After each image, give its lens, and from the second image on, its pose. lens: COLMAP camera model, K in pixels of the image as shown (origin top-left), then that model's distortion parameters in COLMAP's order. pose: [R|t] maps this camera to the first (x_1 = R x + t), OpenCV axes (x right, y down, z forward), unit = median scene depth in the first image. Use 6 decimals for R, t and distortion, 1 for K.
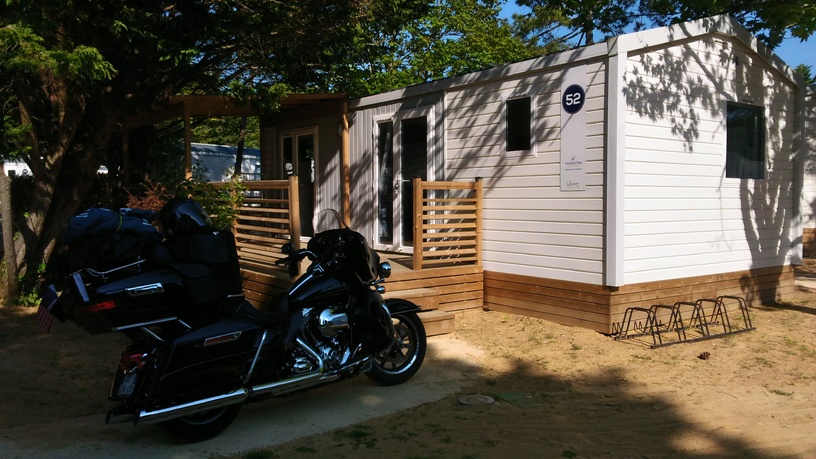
lens RADIAL K [[677.2, 0, 408.0], [0, 677.2, 229.5], [0, 0, 1]] dist [0.105670, -0.193520]
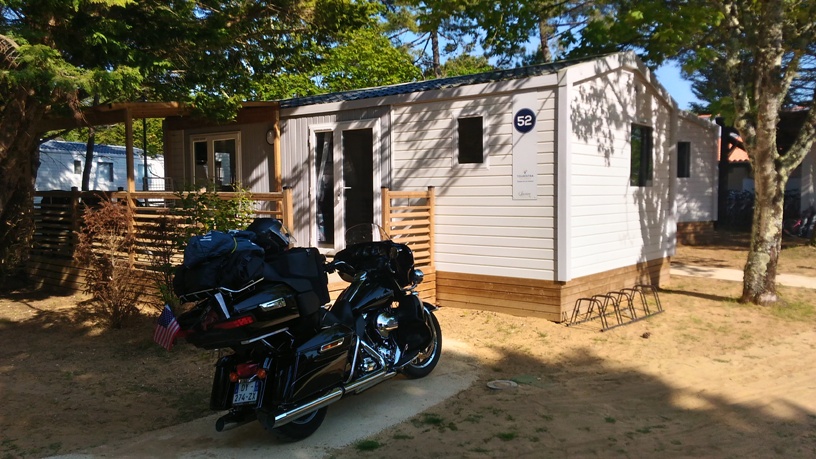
lens RADIAL K [[675.5, 0, 408.0], [0, 675.5, 229.5], [0, 0, 1]] dist [0.102917, -0.181528]
pose [[0.966544, -0.020671, 0.255668, -0.253325], [0.018532, 0.999770, 0.010774, -0.023283], [-0.255832, -0.005675, 0.966705, -0.063666]]
